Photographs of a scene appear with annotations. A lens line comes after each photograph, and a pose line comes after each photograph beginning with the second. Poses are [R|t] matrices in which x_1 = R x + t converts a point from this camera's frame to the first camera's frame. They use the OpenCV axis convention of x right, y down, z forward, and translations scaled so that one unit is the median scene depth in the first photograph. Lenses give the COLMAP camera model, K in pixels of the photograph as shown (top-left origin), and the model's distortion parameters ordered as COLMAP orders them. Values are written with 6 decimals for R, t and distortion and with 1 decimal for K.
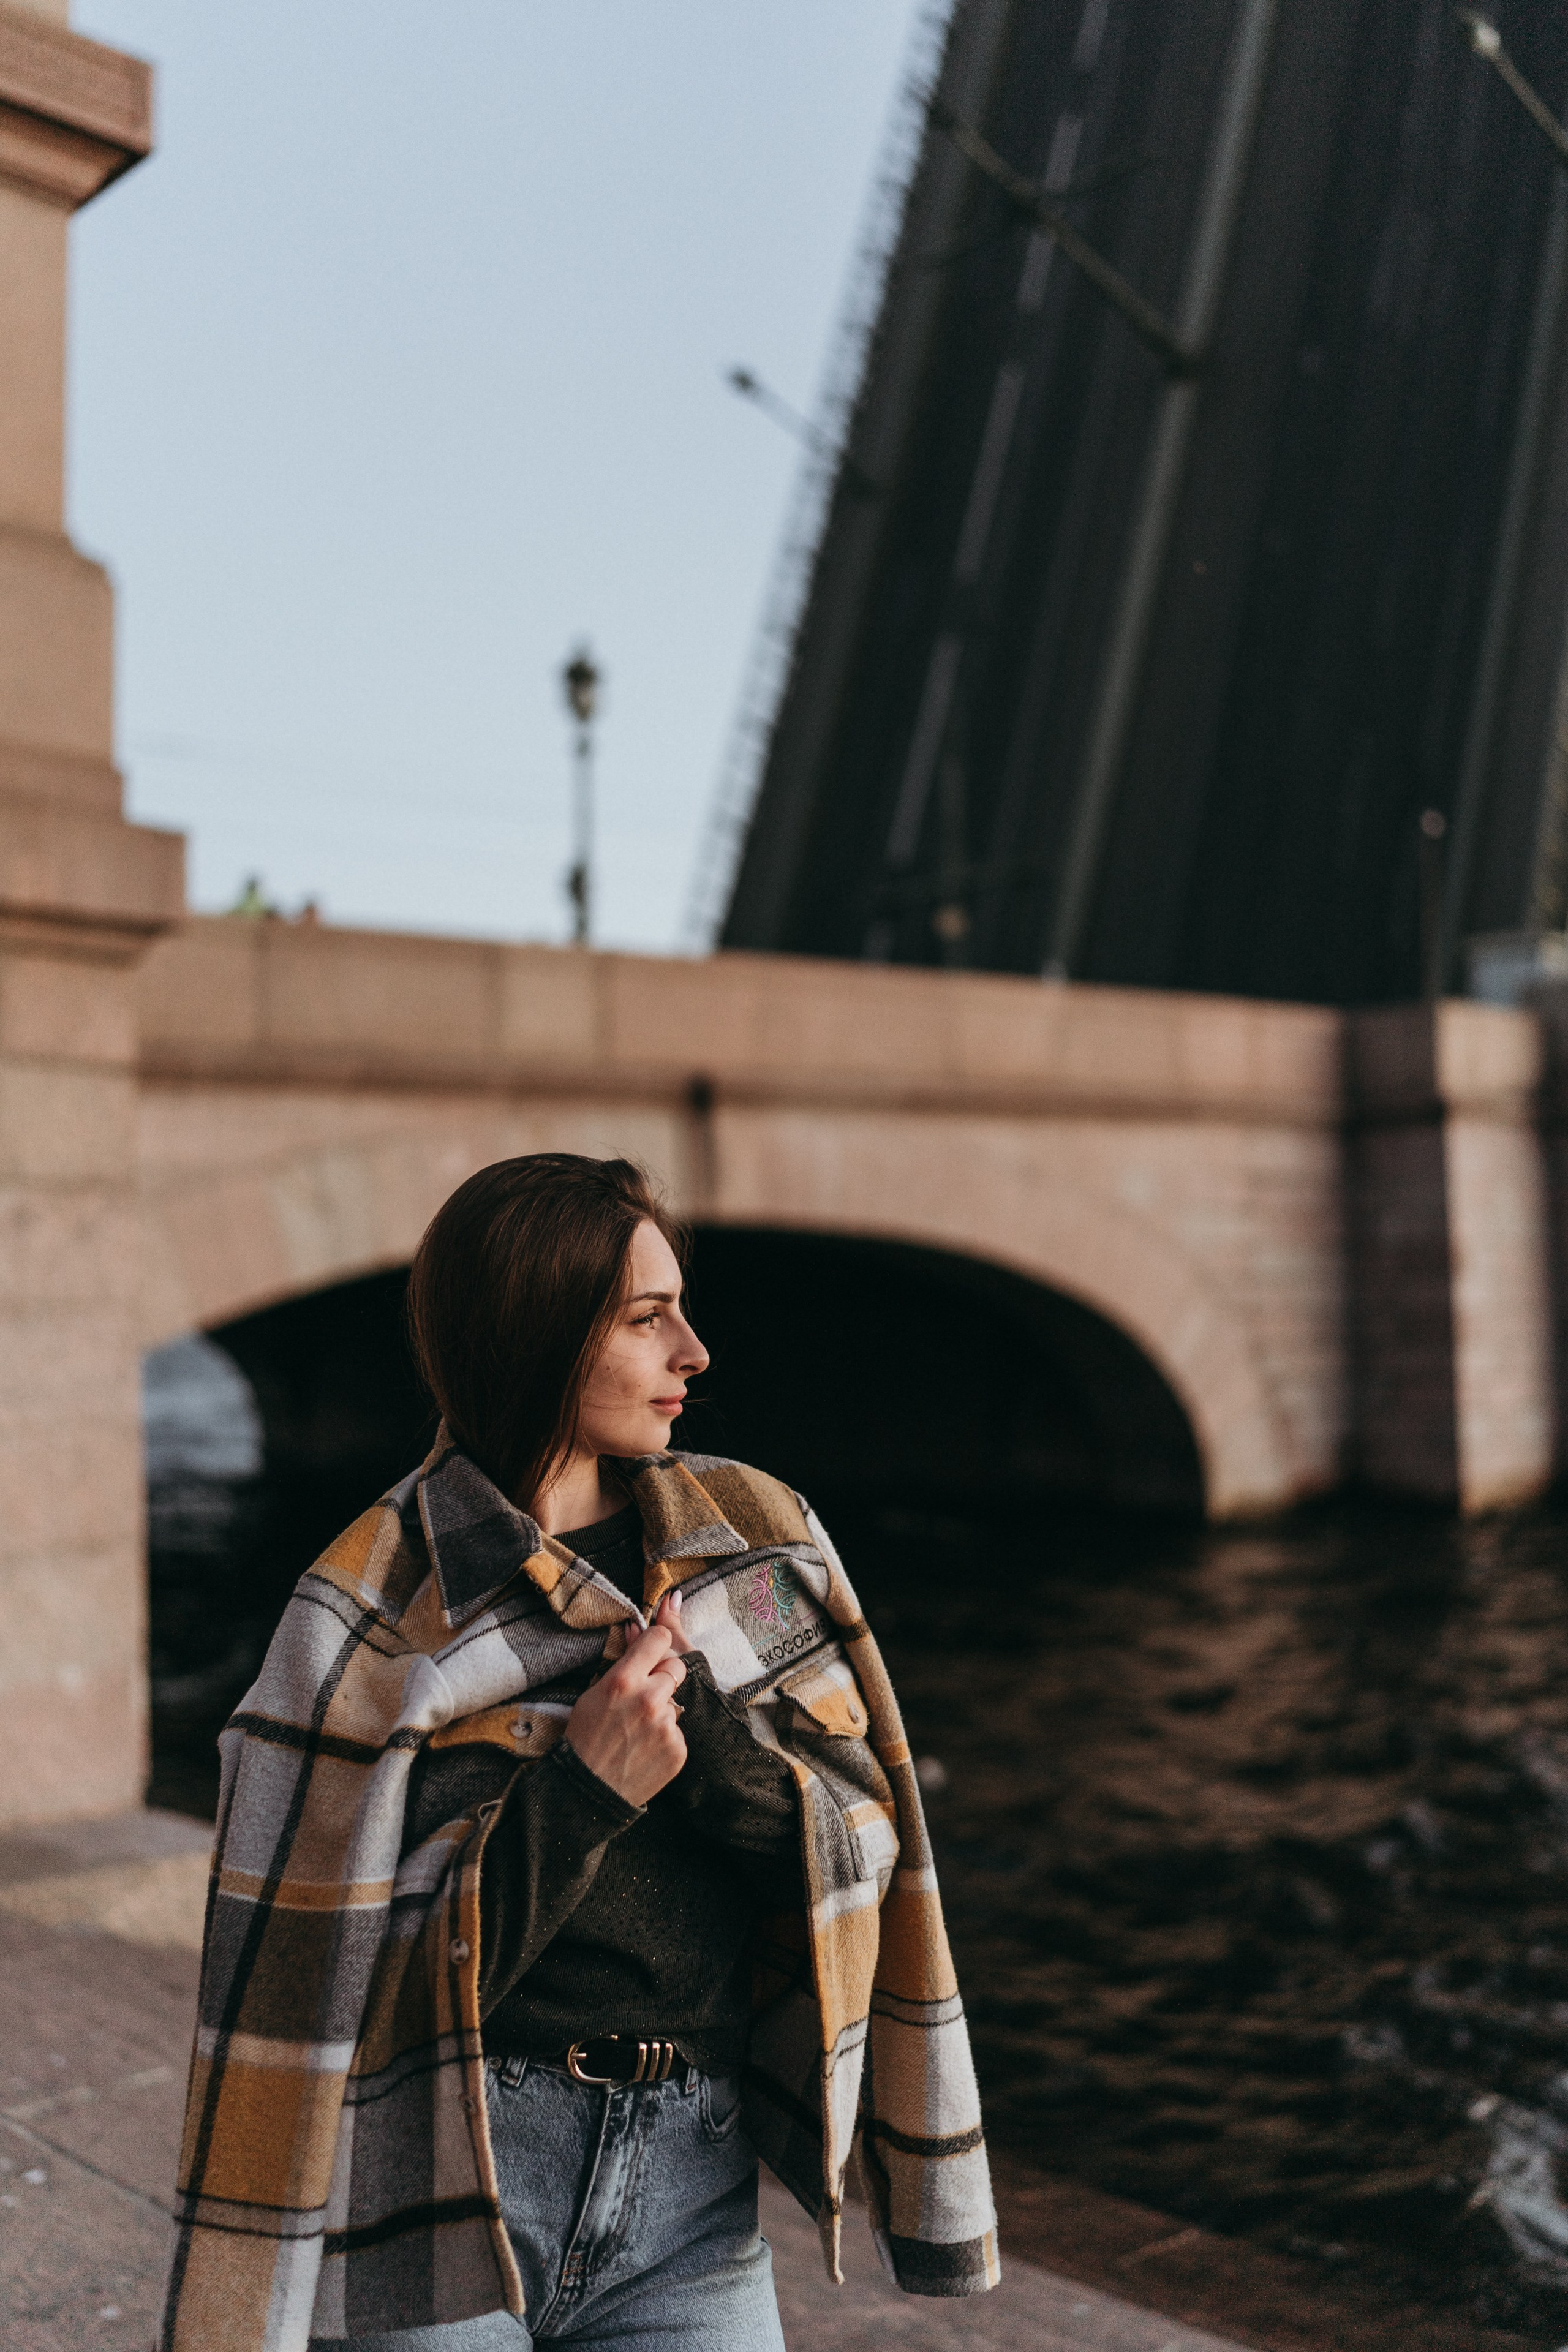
lens RADIAL K [[2212.1, 0, 795.4], [0, 2212.1, 1205.9], [0, 0, 1]] dist [0.006222, 0.000000]
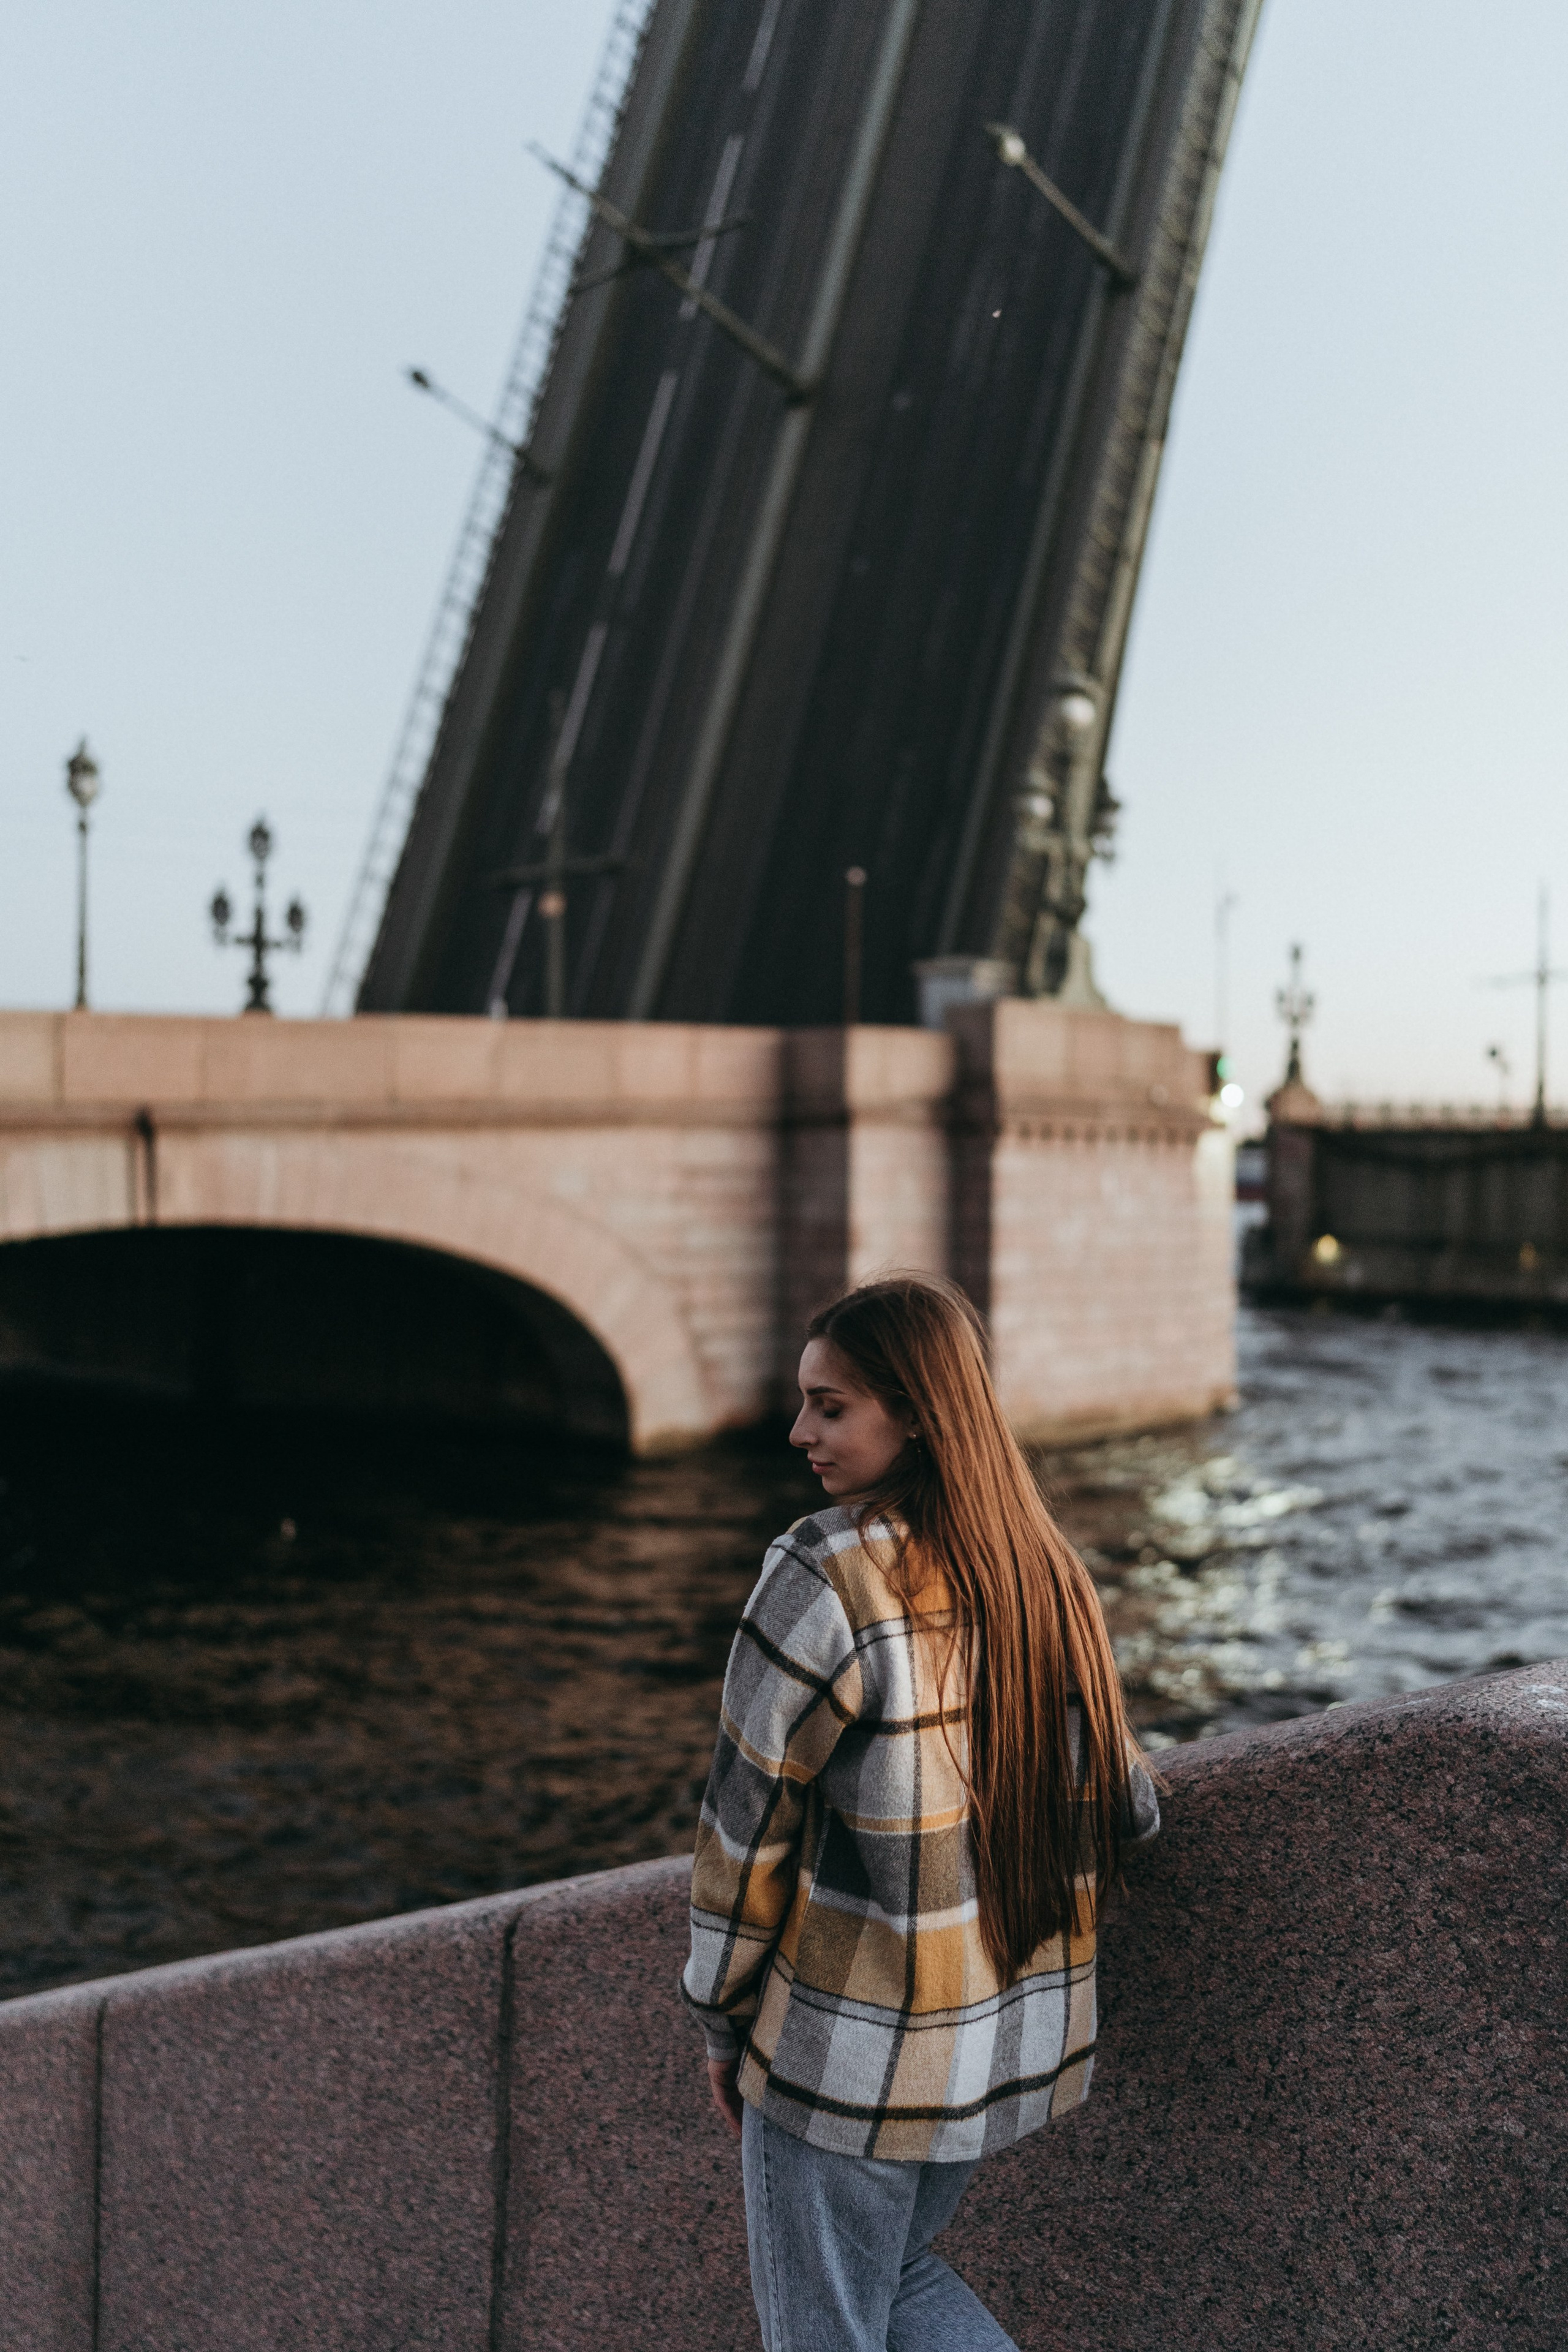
lens RADIAL K [[2212.1, 0, 796.7], [0, 2212.1, 1183.9], [0, 0, 1]] dist [0.006222, 0.000000]
pose [[0.999037, 0.022845, 0.037471, 0.223164], [-0.025164, 0.997720, 0.062621, -0.083090], [-0.035955, -0.063504, 0.997334, -0.216943]]
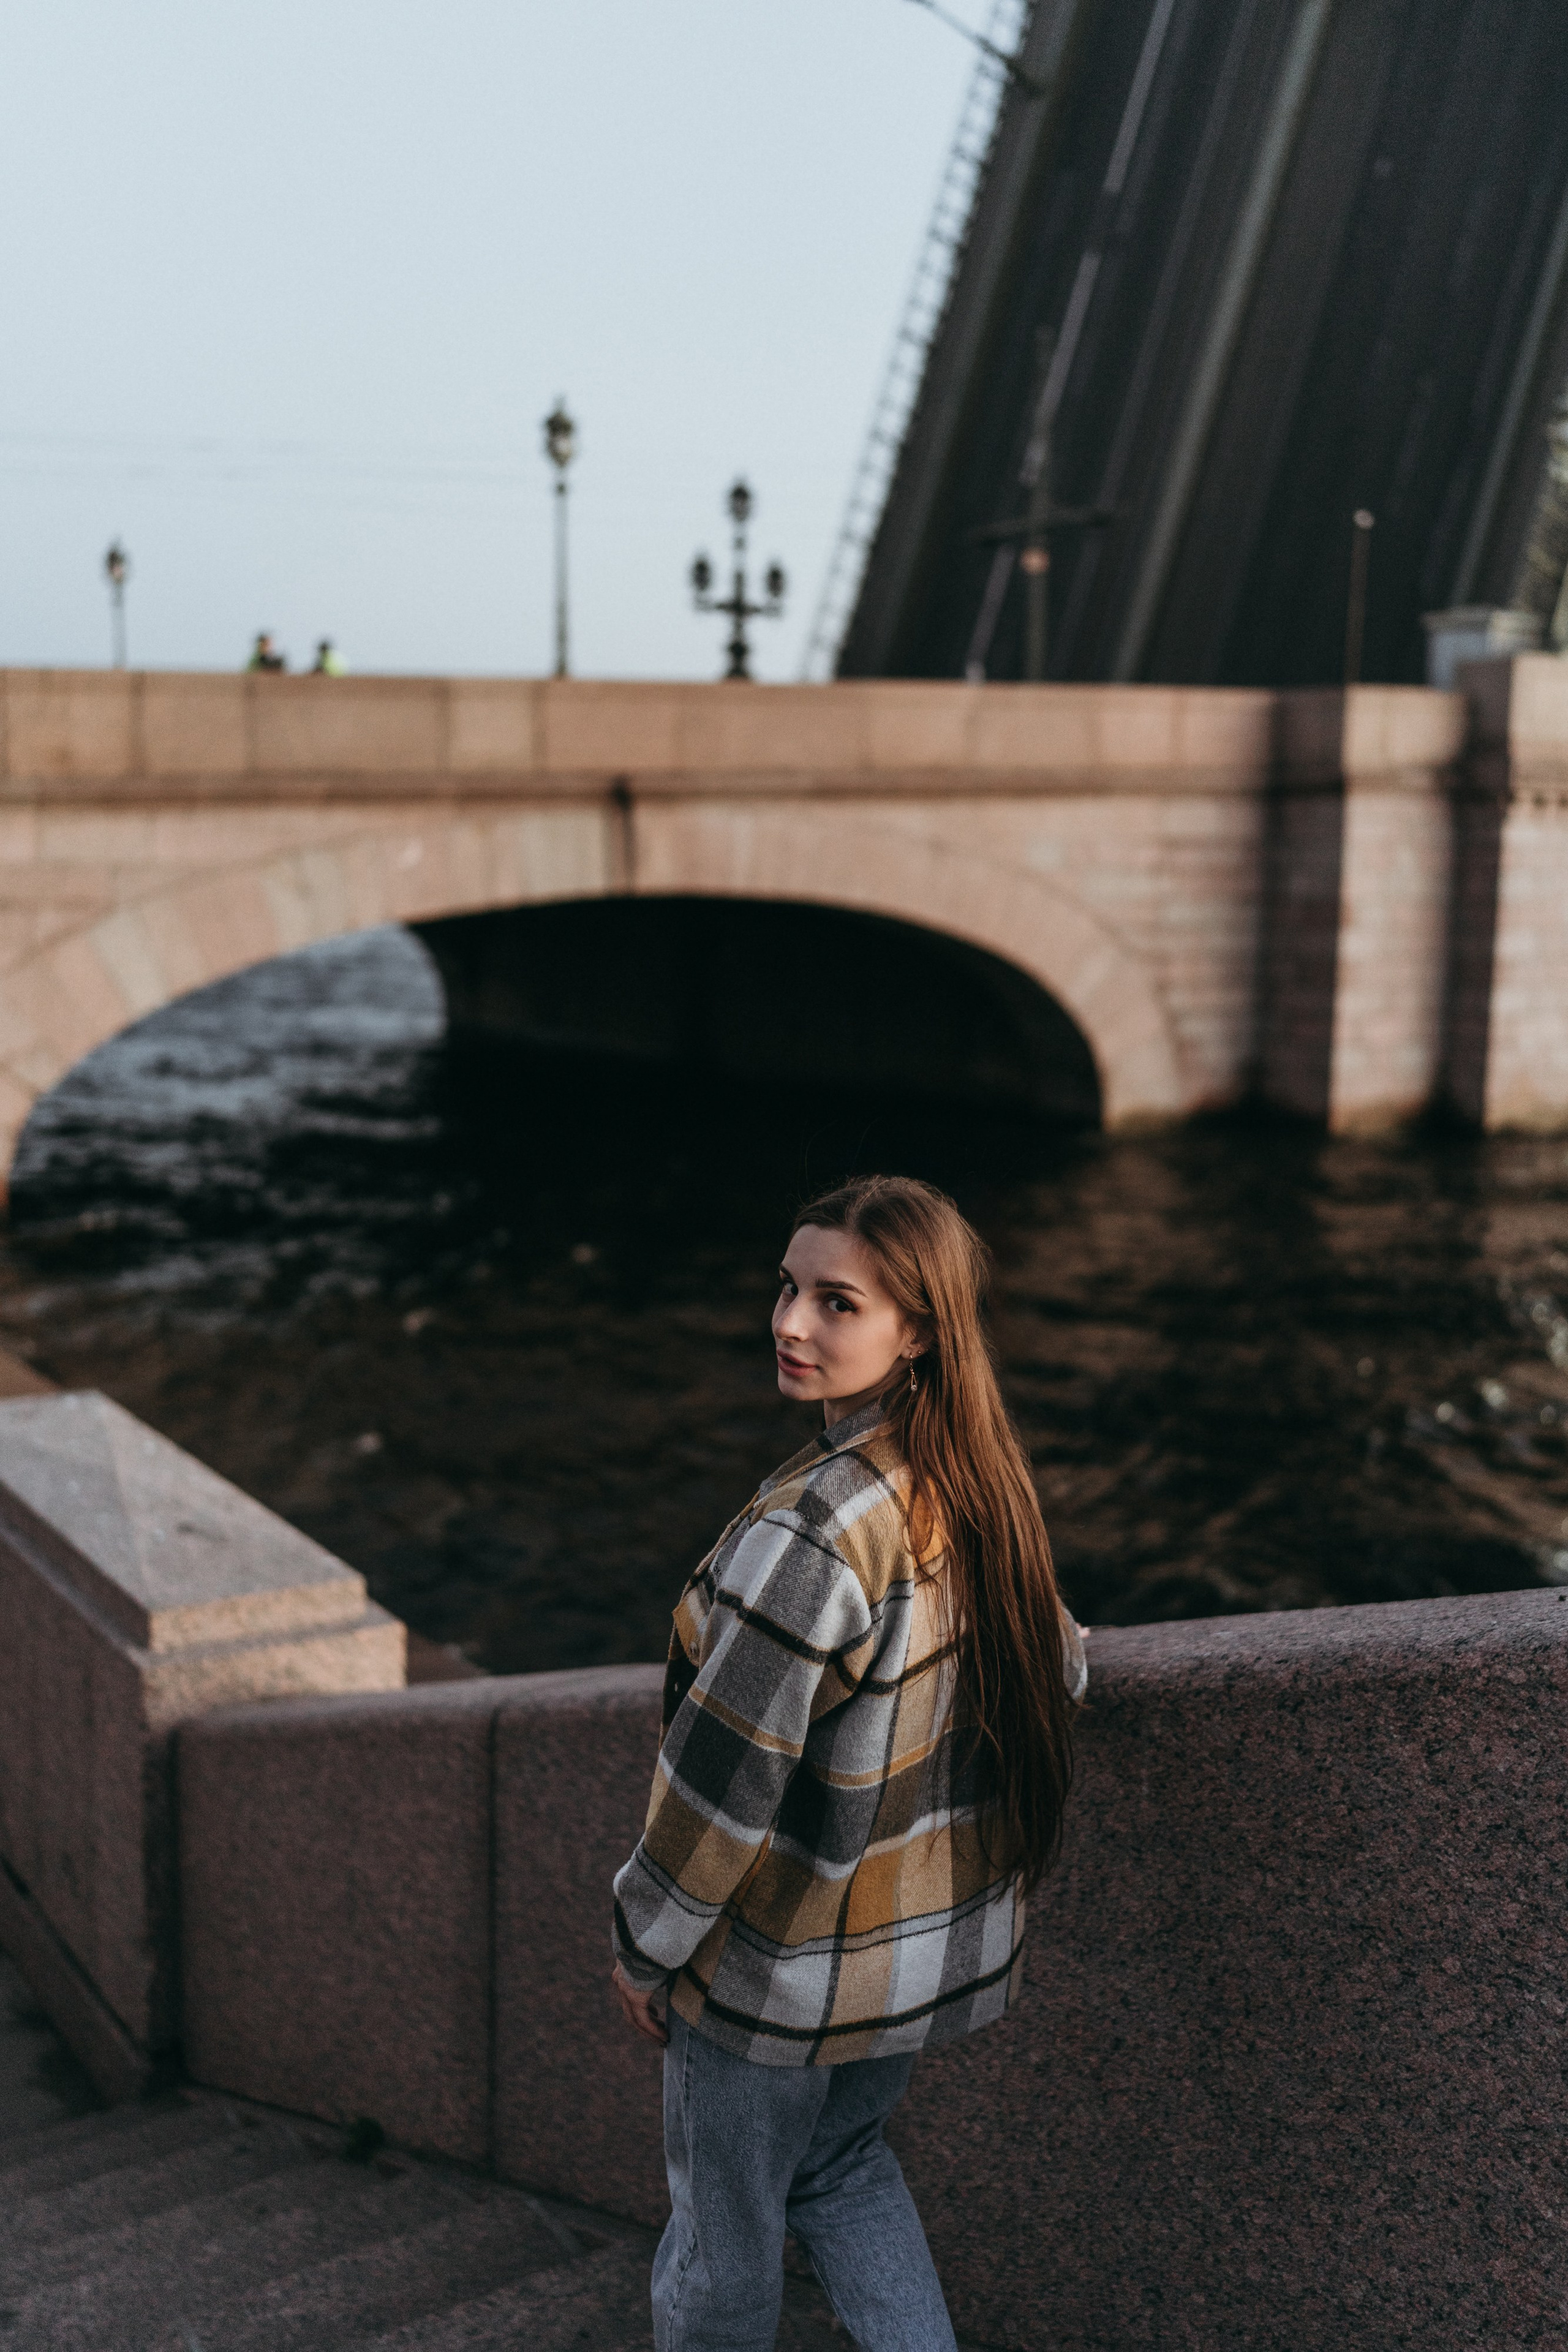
lens RADIAL K [[2212.1, 0, 788.2], [0, 2212.1, 1181.0], [0, 0, 1]] dist [0.006222, 0.000000]
pose [[0.983165, 0.053420, -0.174738, 0.224978], [-0.015535, 0.977284, 0.211362, -0.081448], [0.182059, -0.205089, 0.961662, -0.196154]]
